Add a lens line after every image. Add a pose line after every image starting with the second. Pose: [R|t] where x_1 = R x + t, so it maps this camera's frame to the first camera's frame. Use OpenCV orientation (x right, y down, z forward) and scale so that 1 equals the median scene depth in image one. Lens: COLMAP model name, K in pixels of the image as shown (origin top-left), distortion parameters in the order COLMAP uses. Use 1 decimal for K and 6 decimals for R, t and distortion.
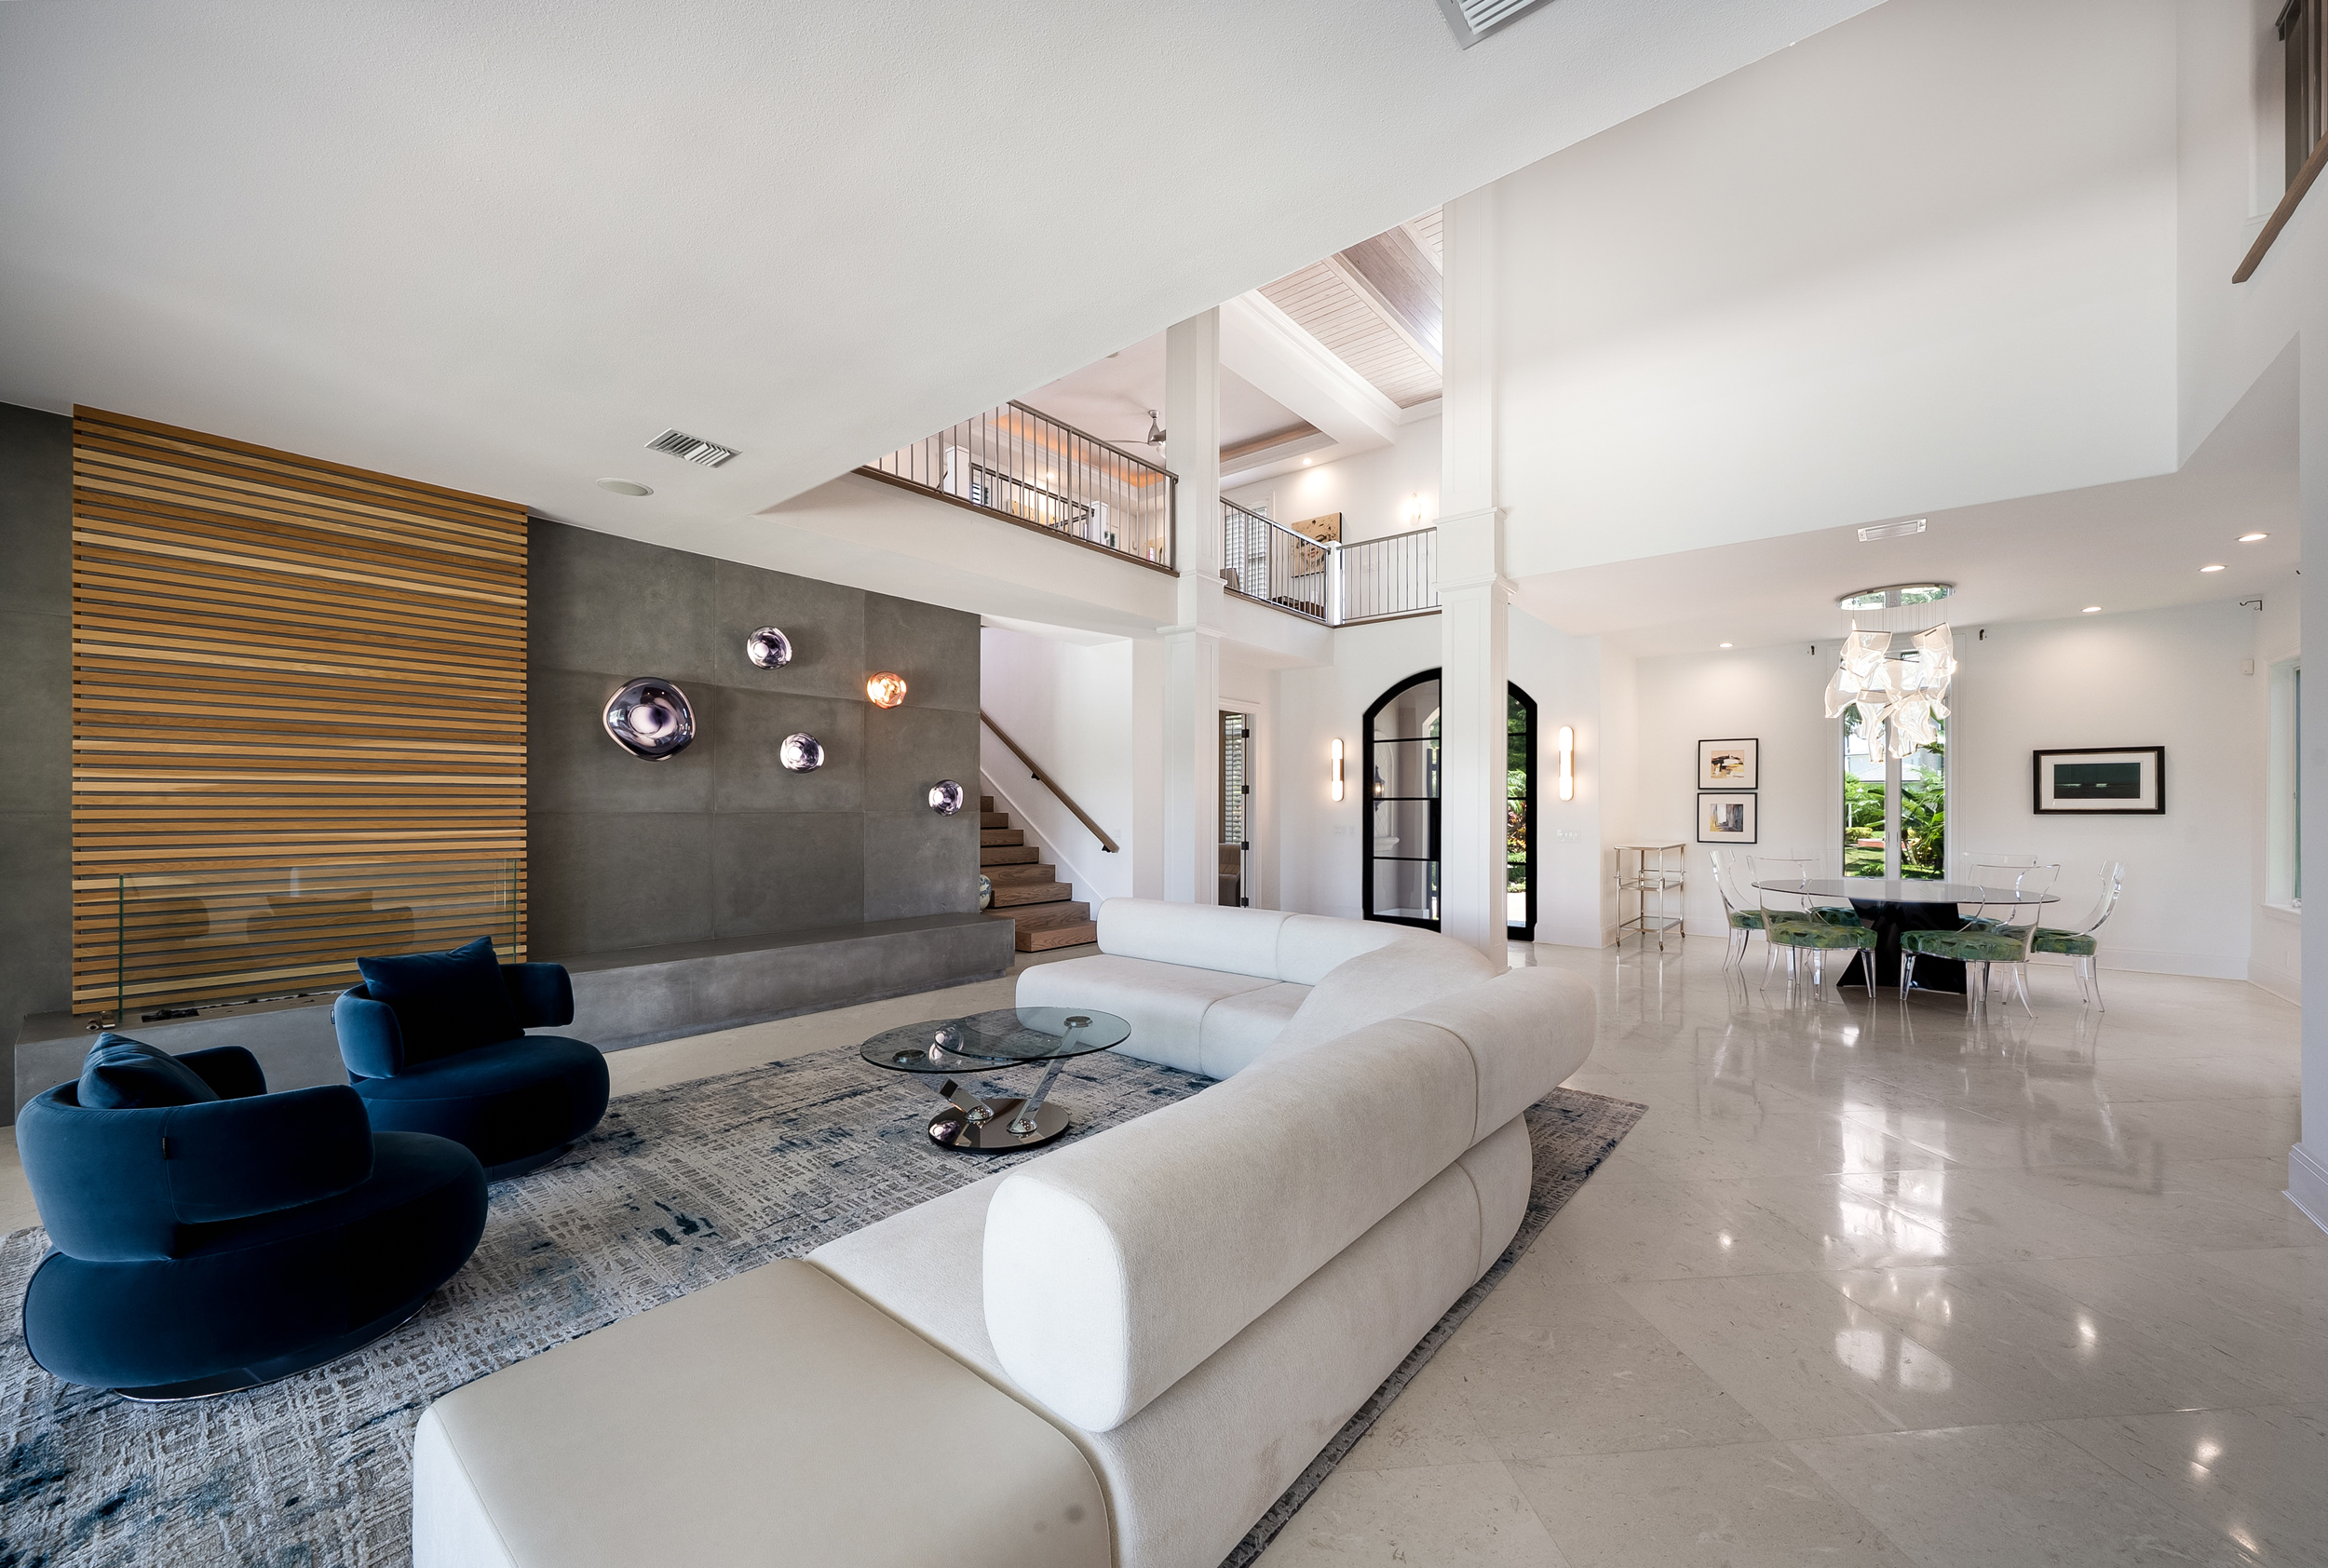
lens RADIAL K [[875.4, 0, 1167.8], [0, 875.4, 812.9], [0, 0, 1]] dist [-0.000438, 0.000004]
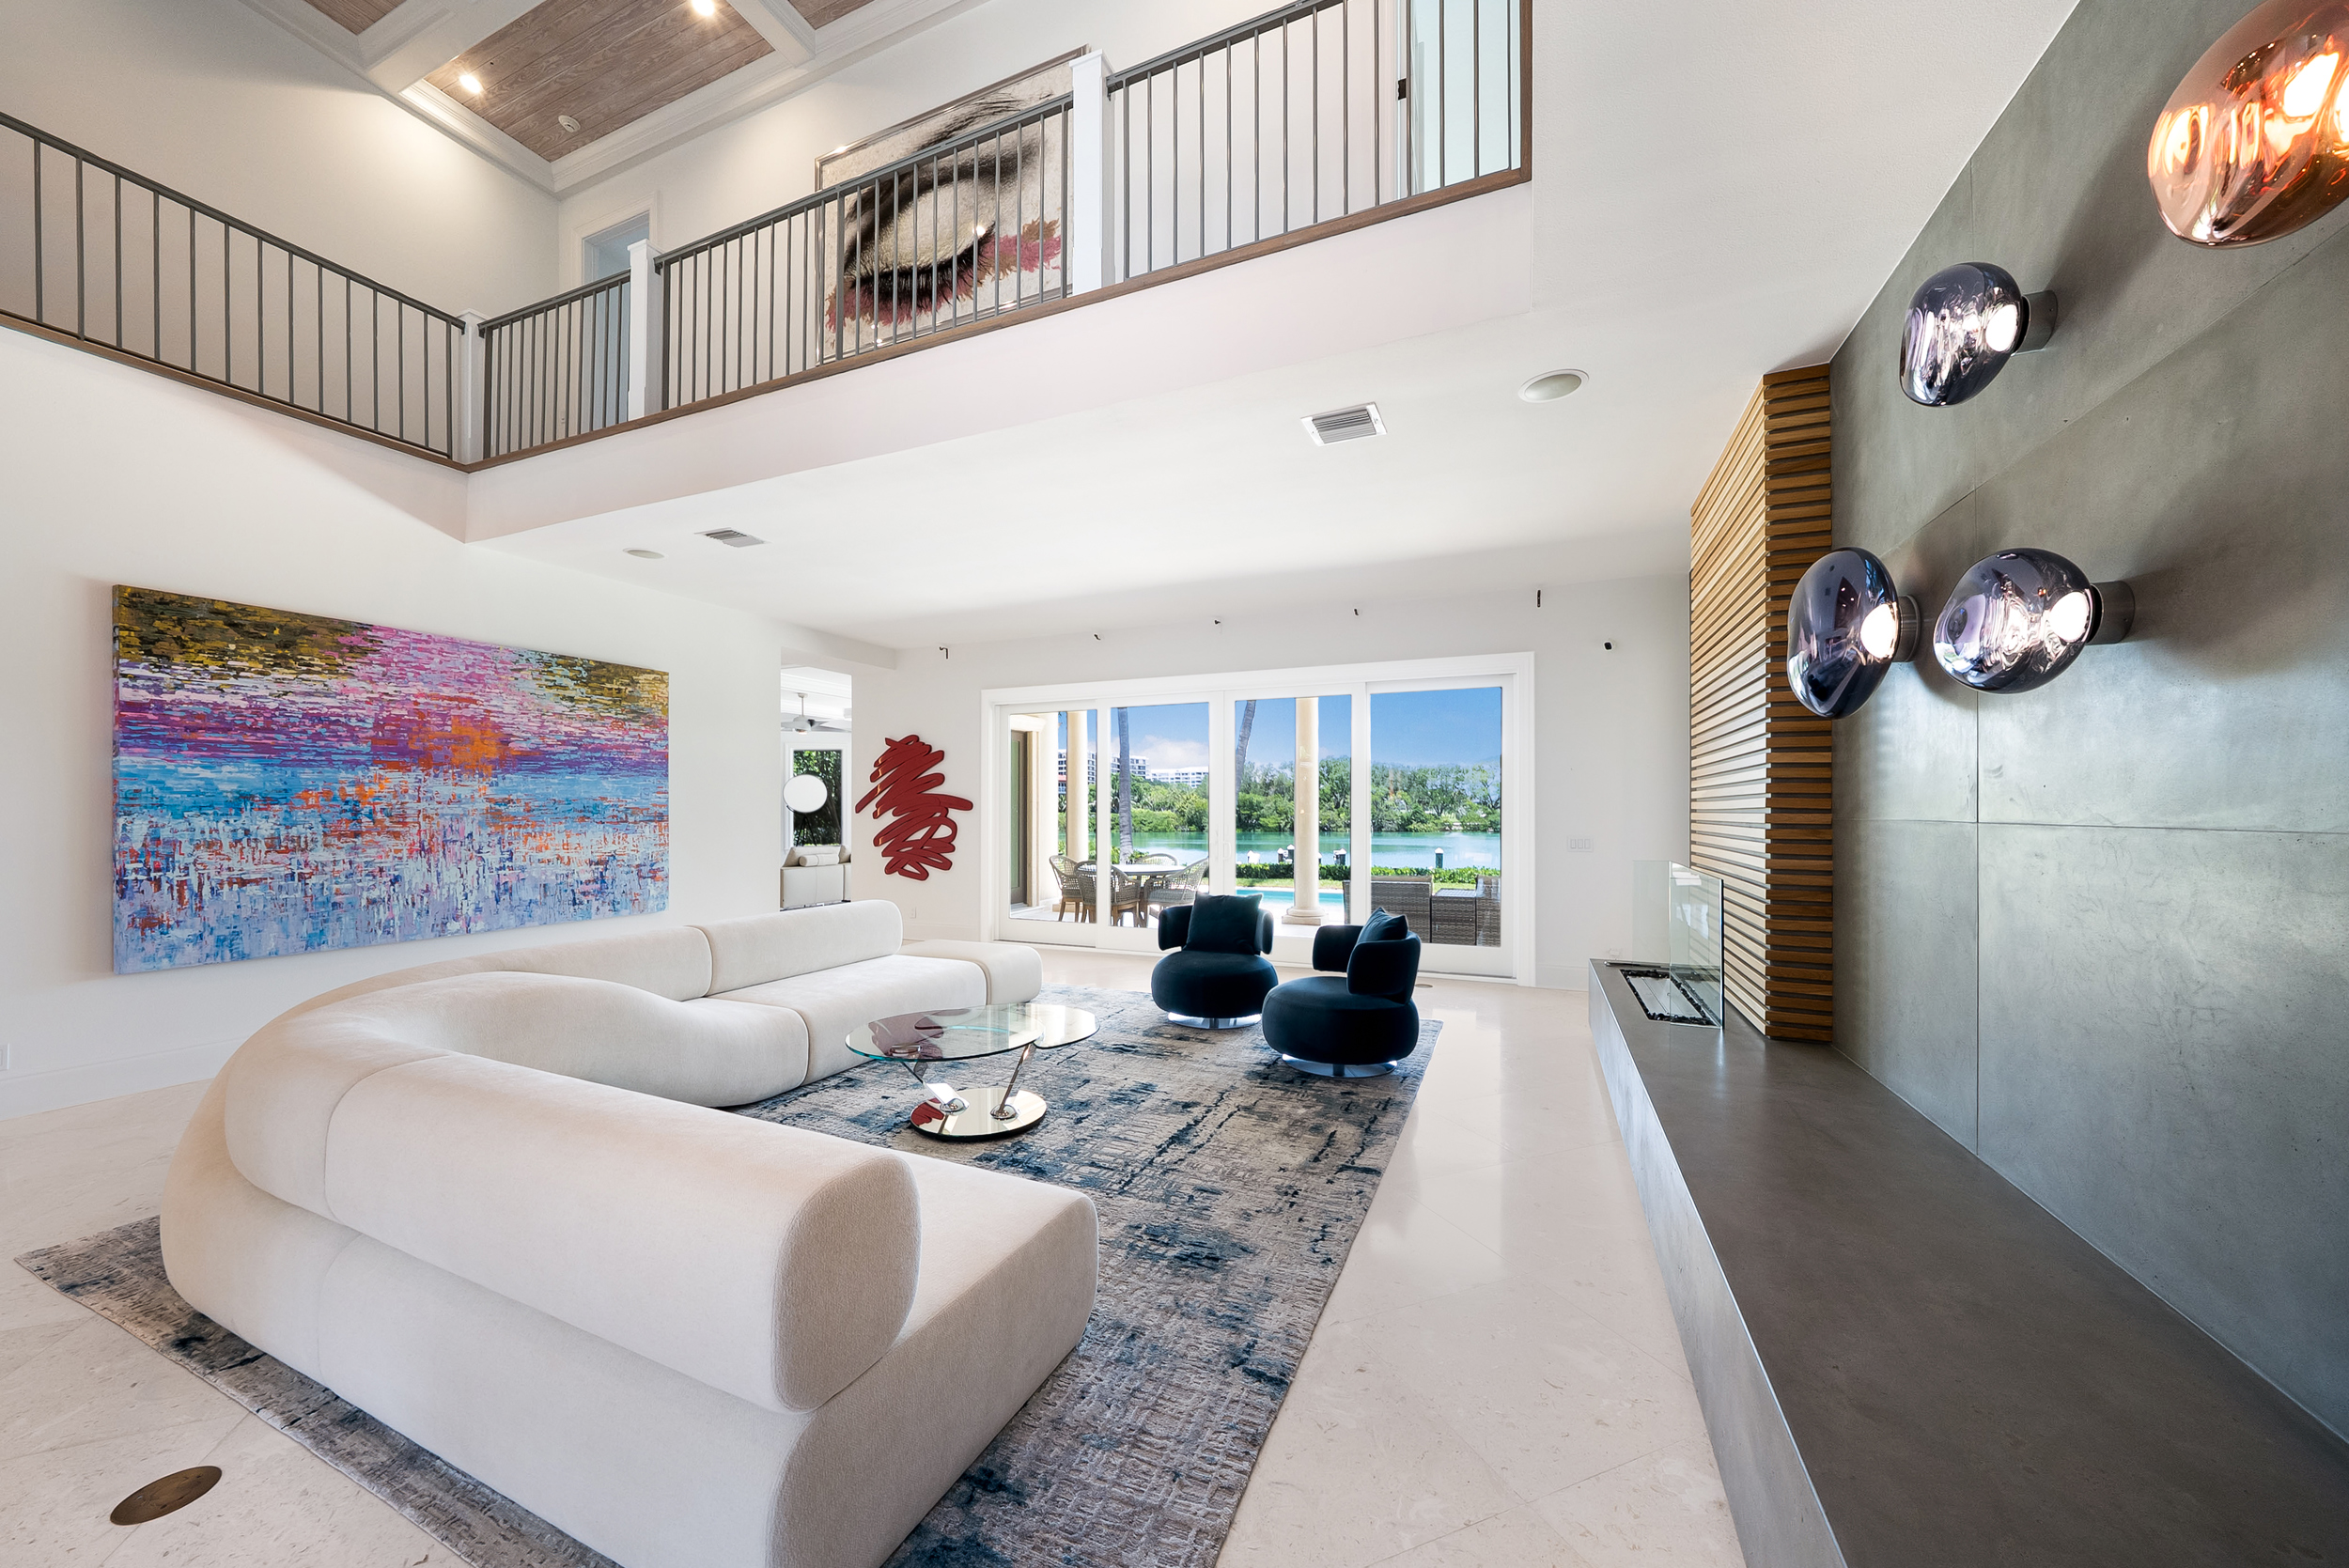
lens RADIAL K [[830.8, 0, 1161.7], [0, 830.8, 812.3], [0, 0, 1]] dist [-0.003452, -0.000150]
pose [[-0.961265, -0.000799, -0.275625, -0.071531], [-0.003246, 0.999959, 0.008419, -0.006819], [0.275607, 0.008988, -0.961228, 1.112346]]
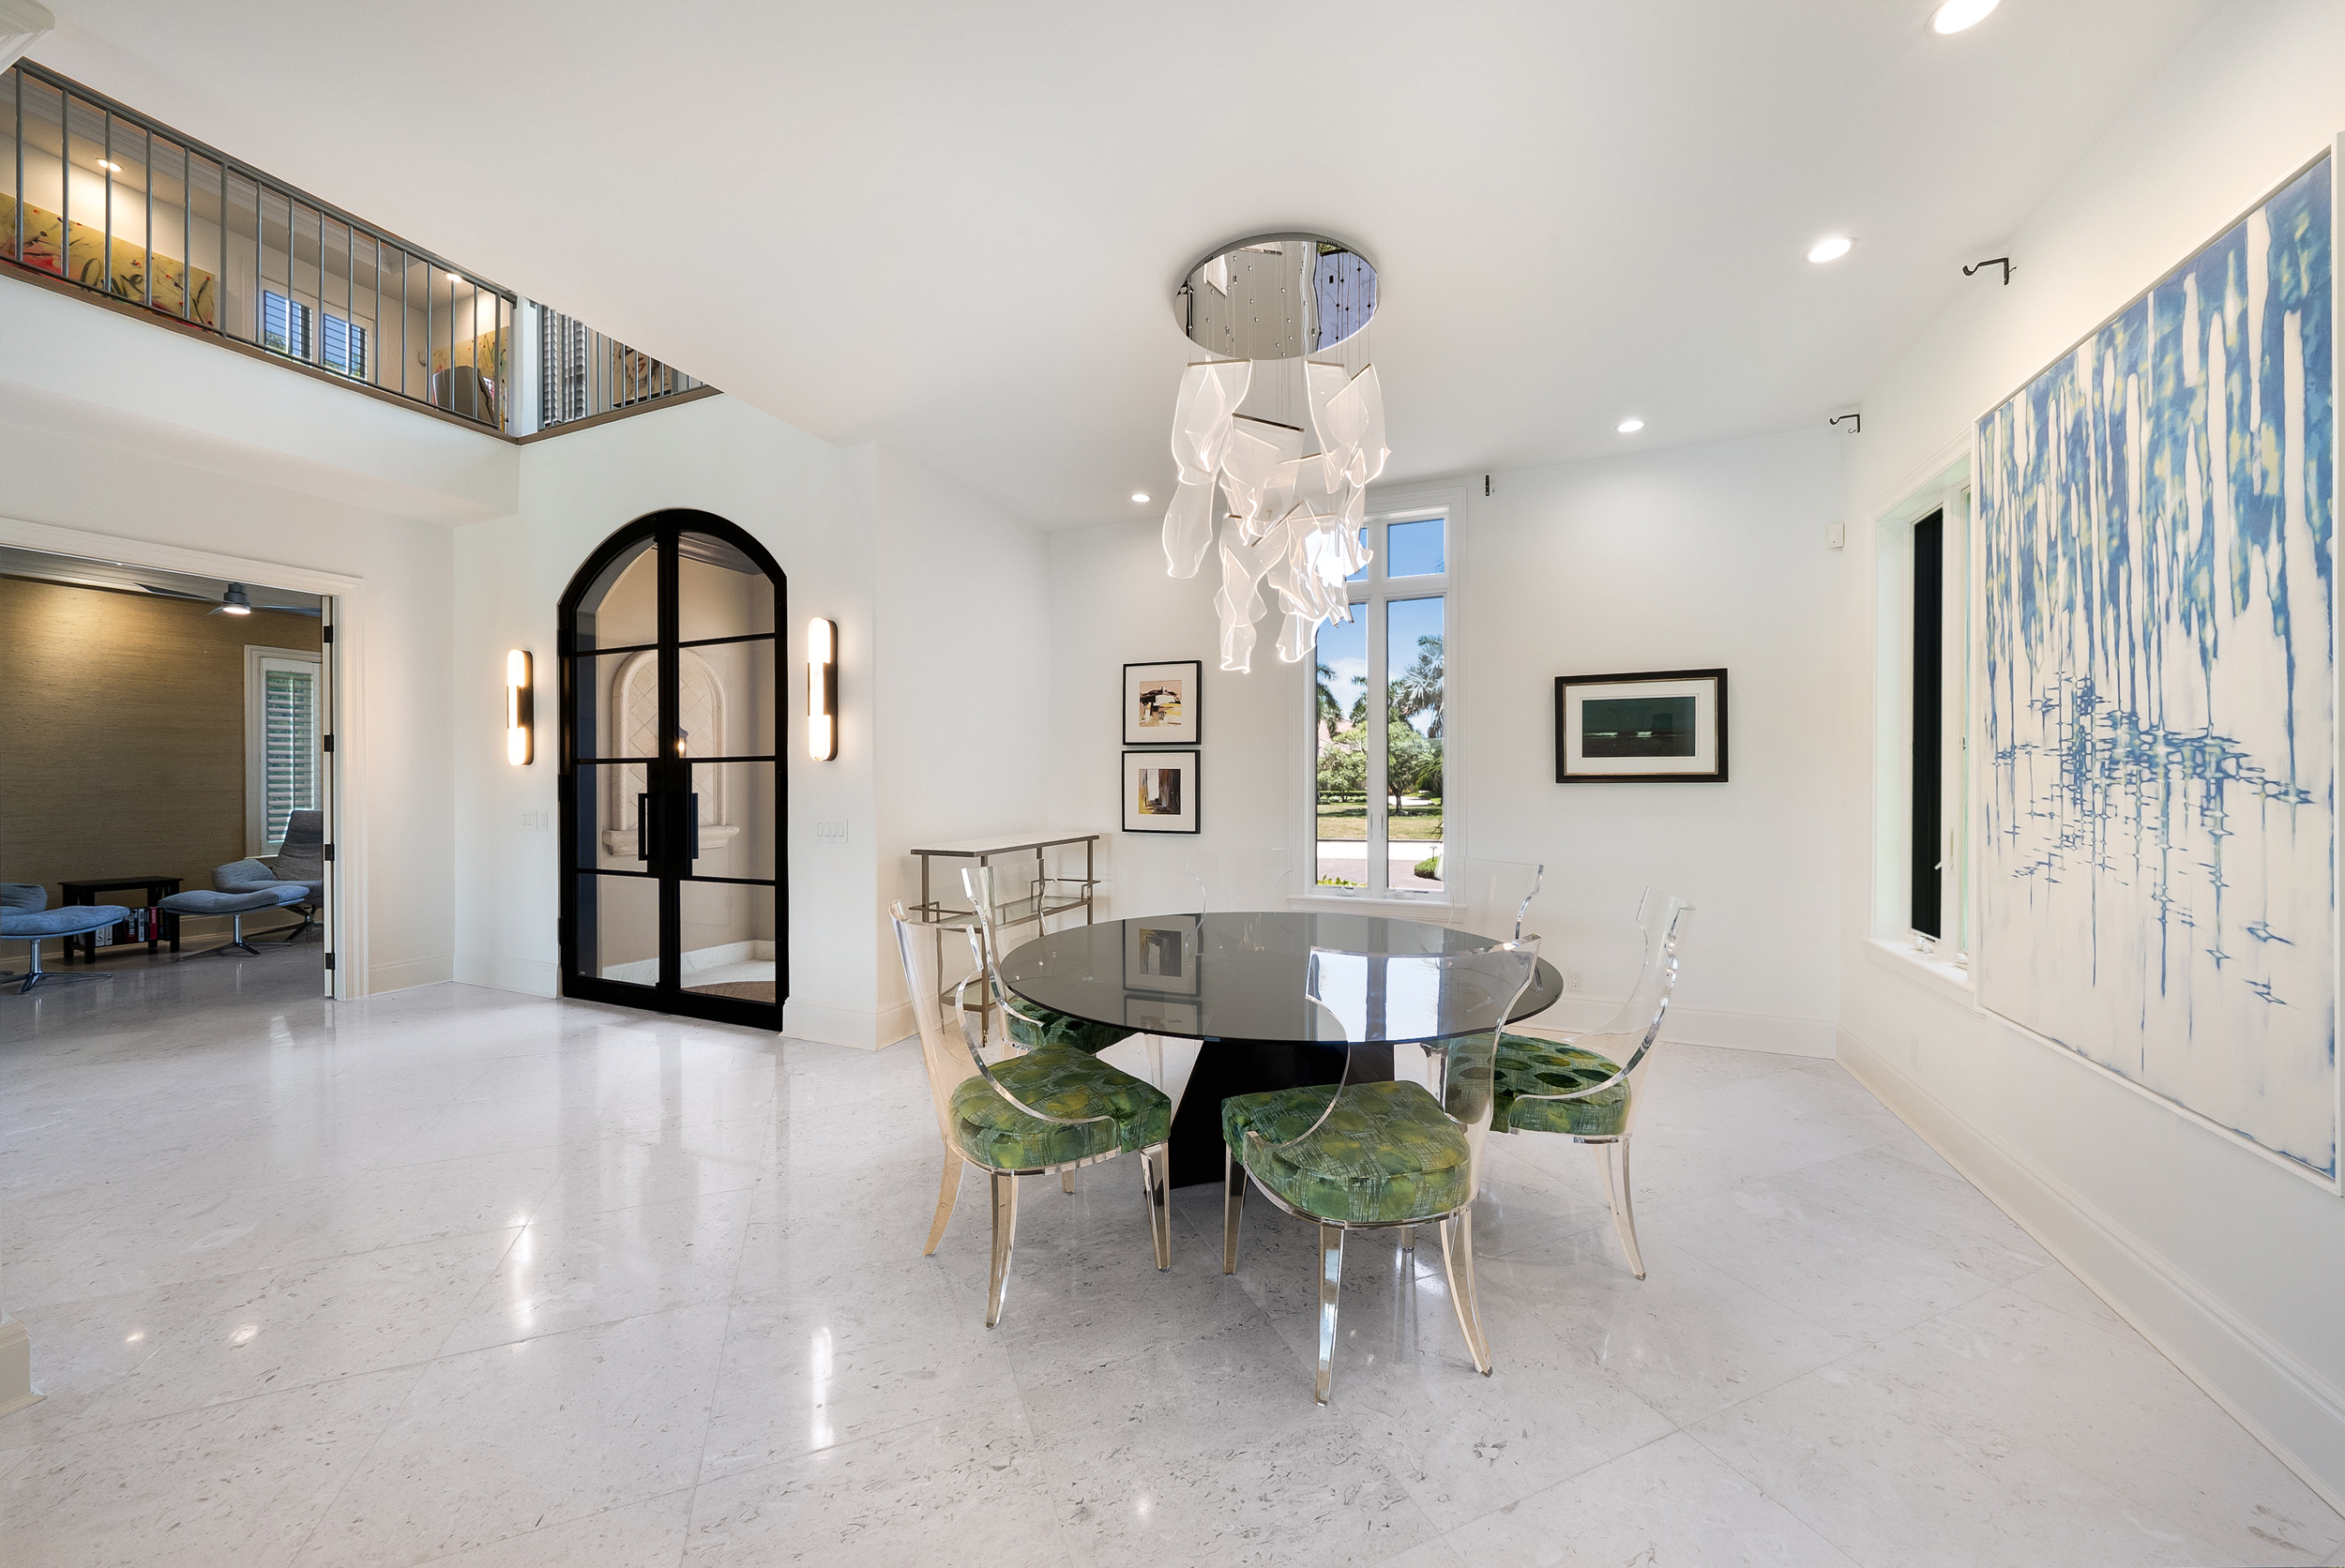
lens RADIAL K [[822.2, 0, 1176.3], [0, 822.2, 789.8], [0, 0, 1]] dist [-0.002462, -0.000110]
pose [[0.956851, -0.008608, 0.290452, 0.674552], [0.006458, 0.999944, 0.008362, -0.000305], [-0.290508, -0.006125, 0.956853, 0.626840]]
